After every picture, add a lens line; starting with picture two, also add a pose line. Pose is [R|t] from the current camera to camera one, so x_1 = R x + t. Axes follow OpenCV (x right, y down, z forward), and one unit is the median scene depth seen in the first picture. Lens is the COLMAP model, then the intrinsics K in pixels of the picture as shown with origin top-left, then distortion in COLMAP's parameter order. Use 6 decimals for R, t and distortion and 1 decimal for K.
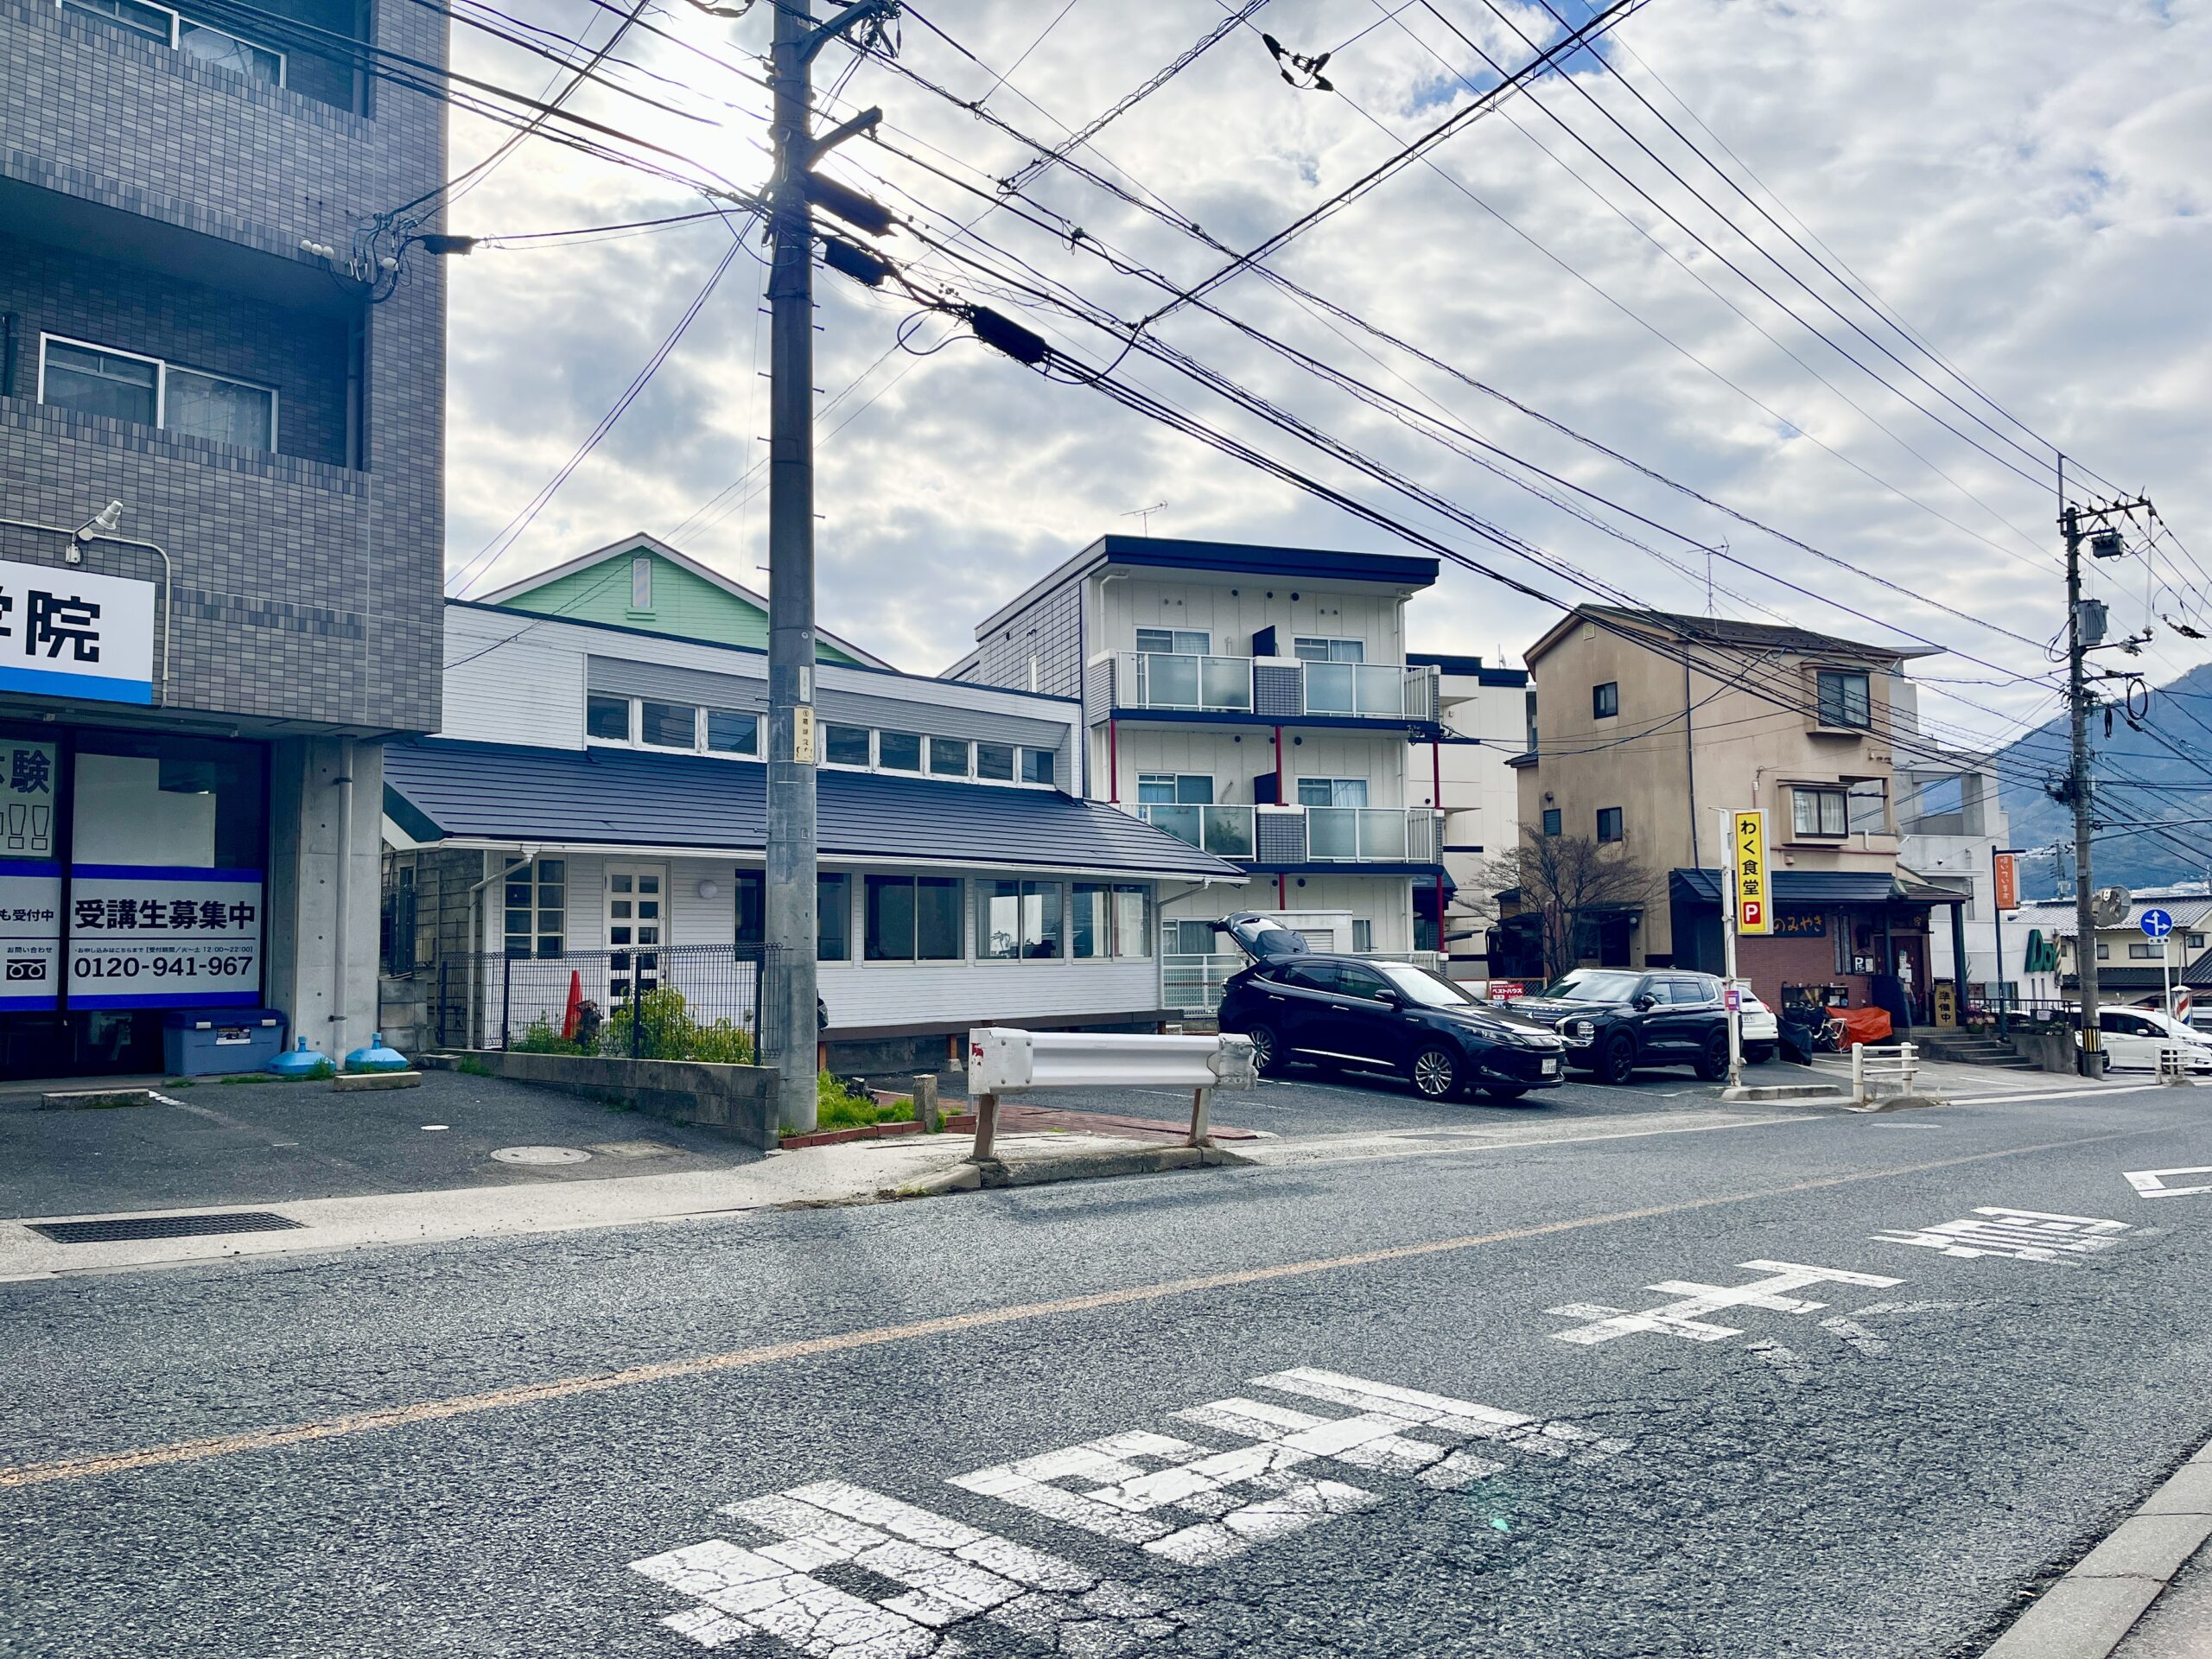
lens RADIAL K [[1656.2, 0, 1106.0], [0, 1656.2, 829.5], [0, 0, 1]] dist [0.027566, -0.006595]
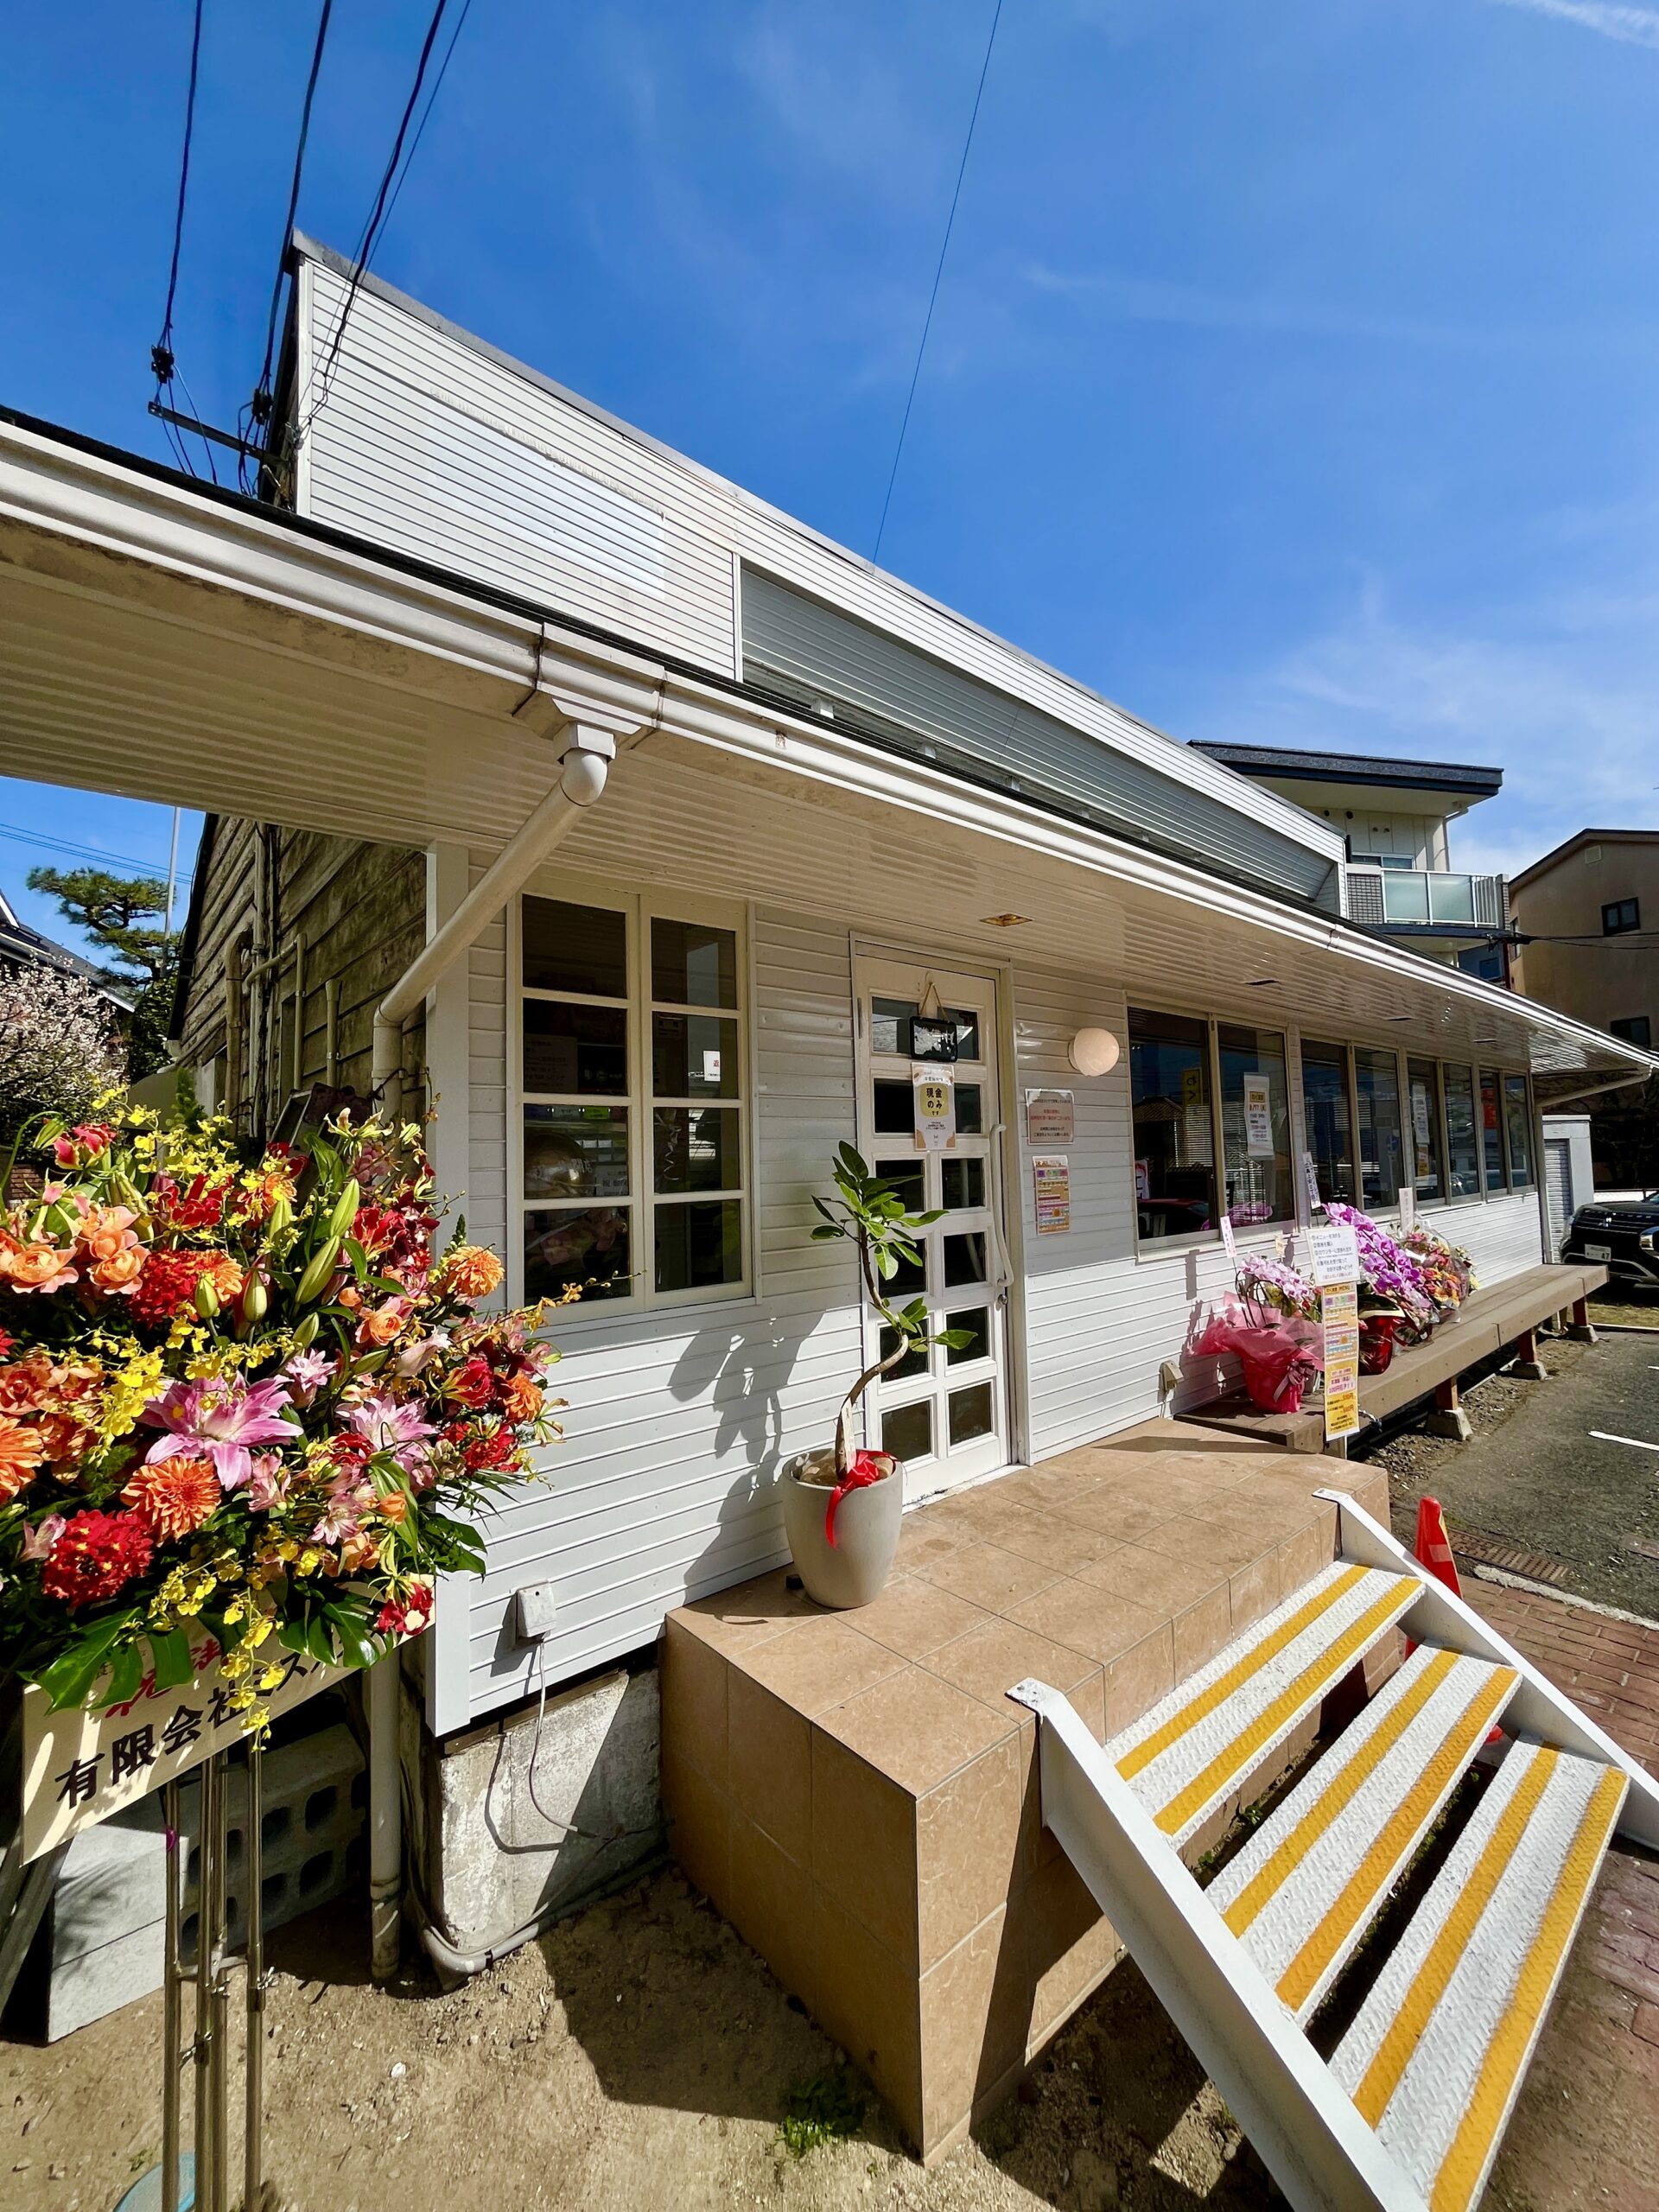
lens RADIAL K [[895.0, 0, 824.8], [0, 895.0, 1109.9], [0, 0, 1]] dist [0.000281, 0.000006]
pose [[0.990343, -0.012302, -0.138095, -0.278404], [0.016659, 0.999398, 0.030439, 0.042770], [0.137637, -0.032446, 0.989951, 0.814276]]
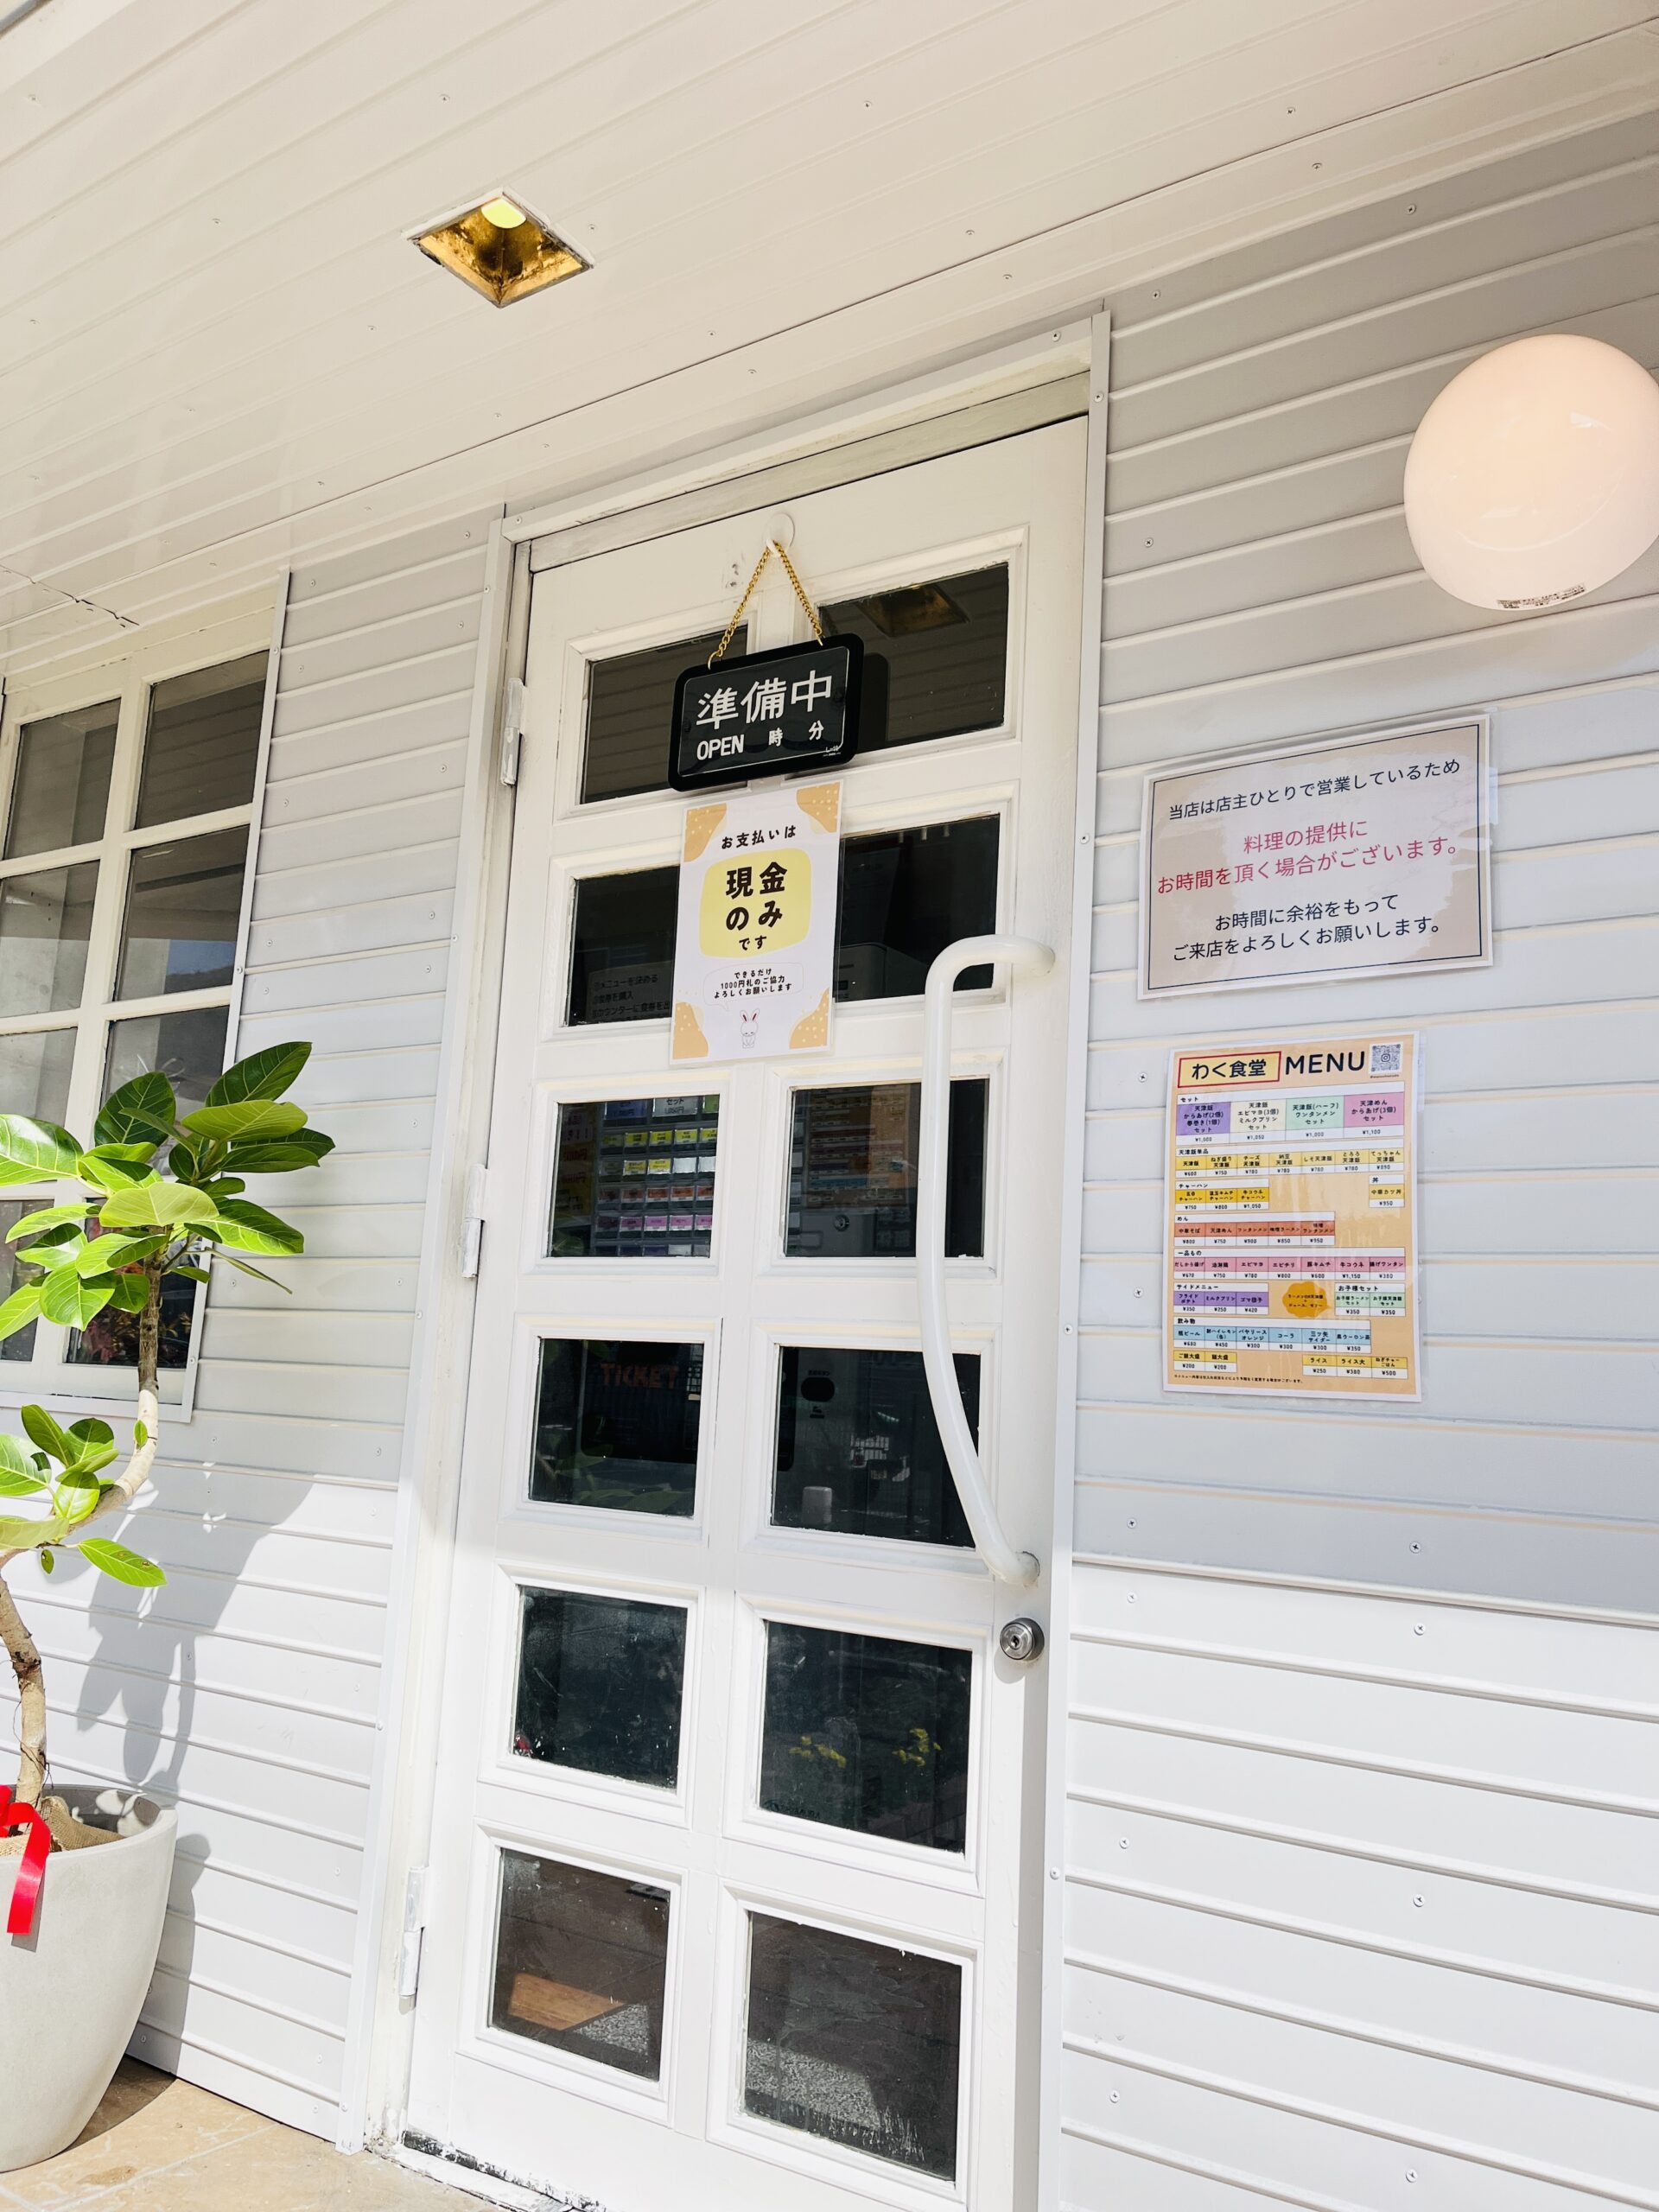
lens RADIAL K [[1656.2, 0, 841.3], [0, 1656.2, 1122.8], [0, 0, 1]] dist [0.027566, -0.006595]
pose [[0.136470, -0.120226, -0.983322, -0.181832], [0.036255, 0.992550, -0.116323, 0.072136], [0.989981, -0.019776, 0.139812, 0.983928]]
